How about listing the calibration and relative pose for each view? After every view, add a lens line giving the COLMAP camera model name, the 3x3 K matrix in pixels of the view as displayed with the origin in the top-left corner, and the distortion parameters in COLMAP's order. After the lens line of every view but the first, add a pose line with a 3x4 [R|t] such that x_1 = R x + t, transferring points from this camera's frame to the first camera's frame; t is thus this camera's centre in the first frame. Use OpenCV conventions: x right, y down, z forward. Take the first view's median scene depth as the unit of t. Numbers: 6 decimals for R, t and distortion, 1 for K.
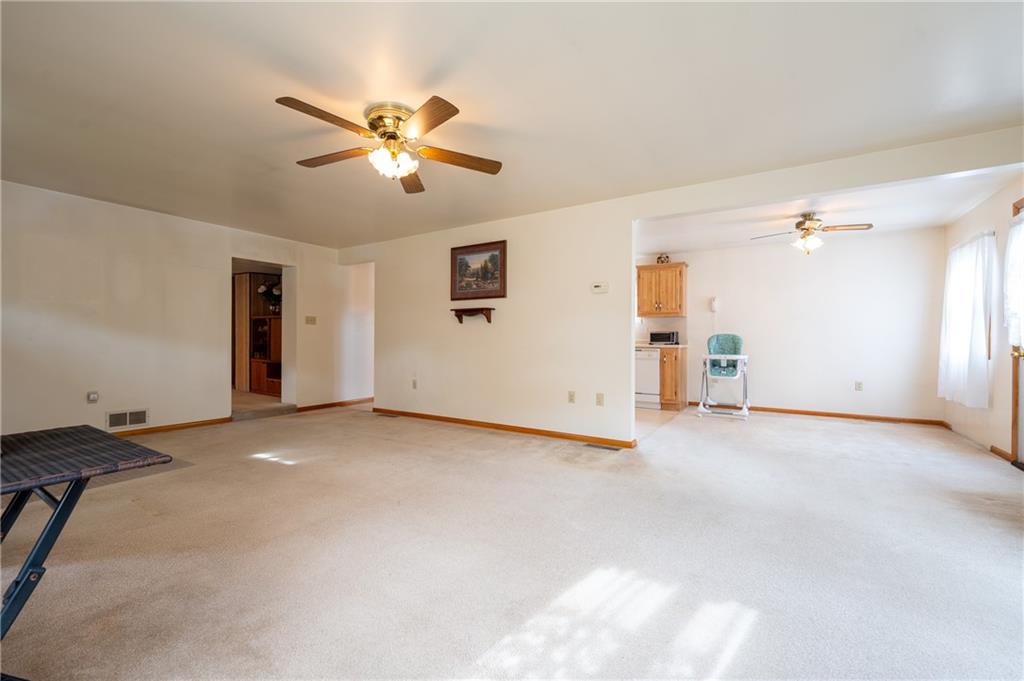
lens RADIAL K [[419.2, 0, 507.5], [0, 419.2, 337.9], [0, 0, 1]] dist [-0.011056, -0.000848]
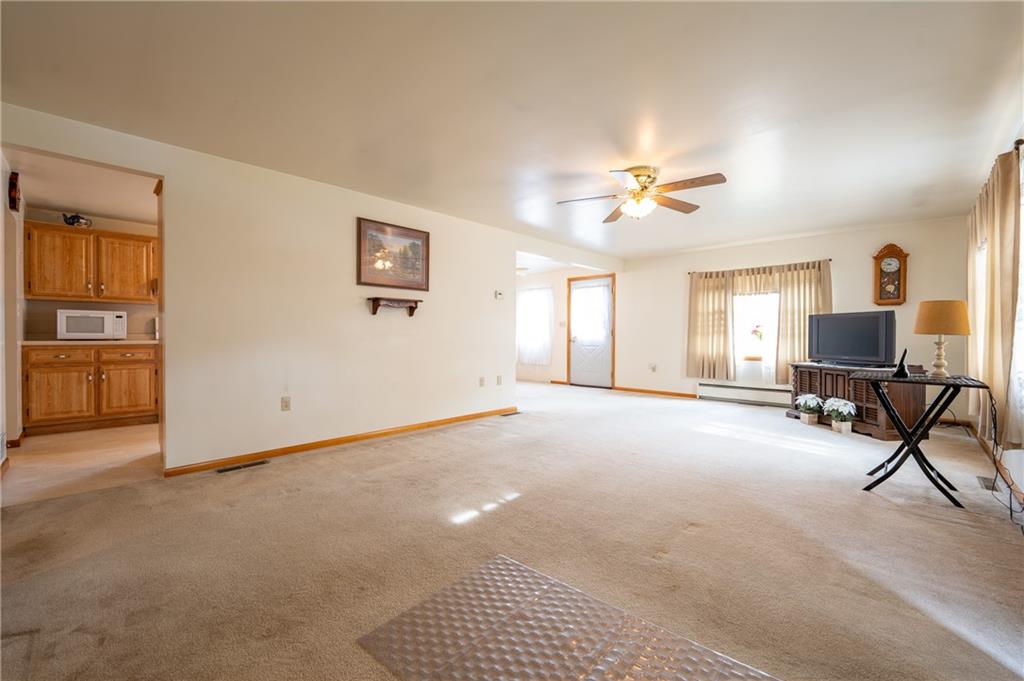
lens RADIAL K [[419.2, 0, 515.0], [0, 419.2, 339.6], [0, 0, 1]] dist [-0.011056, -0.000848]
pose [[0.190580, -0.012334, 0.981594, -0.901430], [-0.000589, 0.999919, 0.012678, 0.003050], [-0.981671, -0.002994, 0.190558, 0.603816]]
